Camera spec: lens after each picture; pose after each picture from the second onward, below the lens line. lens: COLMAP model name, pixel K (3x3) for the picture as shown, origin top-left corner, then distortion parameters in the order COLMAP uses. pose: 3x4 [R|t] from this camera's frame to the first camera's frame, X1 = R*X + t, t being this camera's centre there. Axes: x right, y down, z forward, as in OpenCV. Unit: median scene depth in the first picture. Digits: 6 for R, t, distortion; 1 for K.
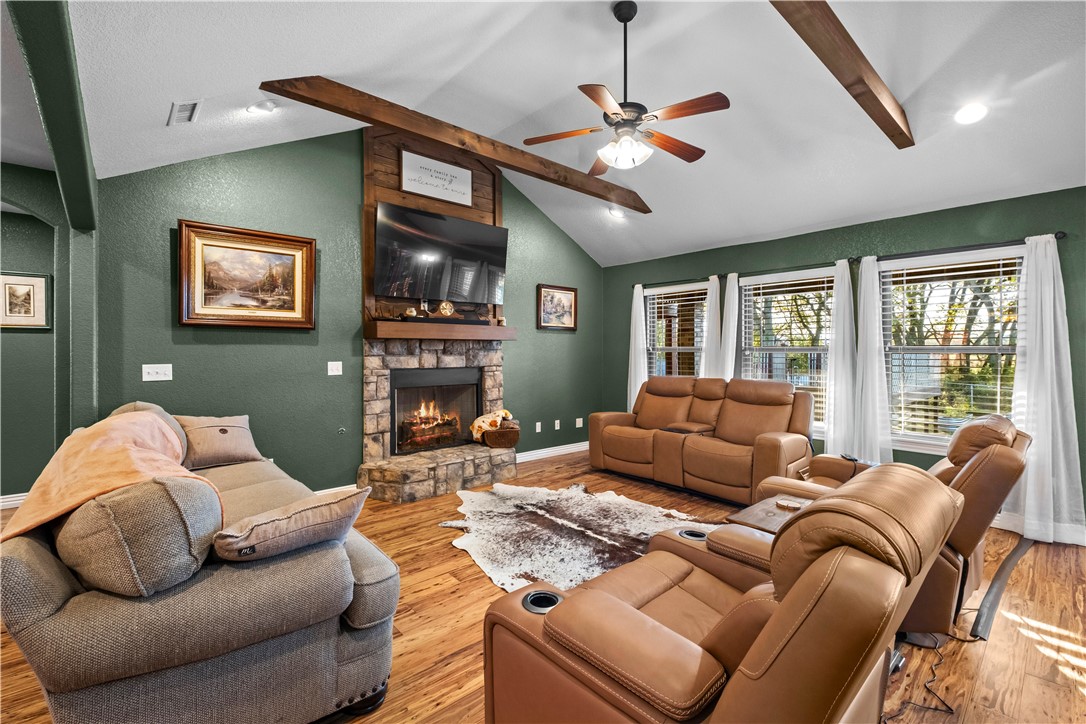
lens RADIAL K [[475.8, 0, 533.9], [0, 475.8, 353.0], [0, 0, 1]] dist [0.015471, -0.004223]
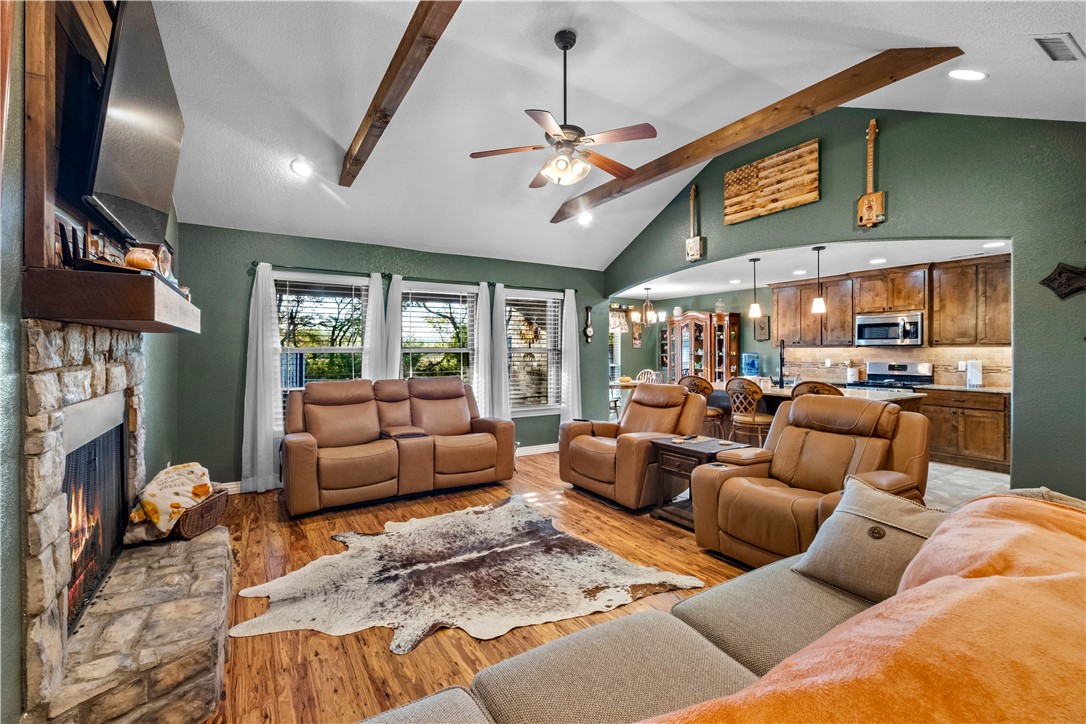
lens RADIAL K [[475.8, 0, 548.1], [0, 475.8, 355.8], [0, 0, 1]] dist [0.015471, -0.004223]
pose [[0.152131, -0.010760, 0.988302, -0.628364], [0.003866, 0.999940, 0.010292, -0.005086], [-0.988353, 0.002255, 0.152163, 0.620682]]
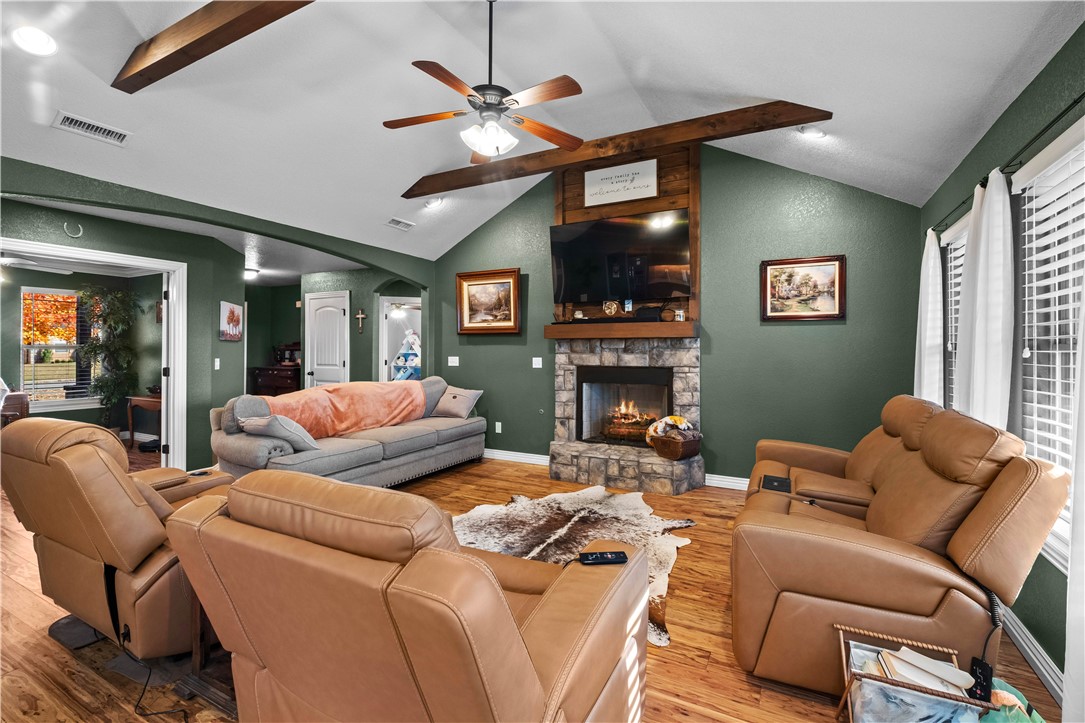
lens RADIAL K [[475.3, 0, 547.3], [0, 475.3, 351.8], [0, 0, 1]] dist [0.015471, -0.004223]
pose [[0.364763, 0.004422, -0.931090, 0.791837], [-0.007026, 0.999973, 0.001996, -0.000608], [0.931074, 0.005814, 0.364785, 0.542827]]
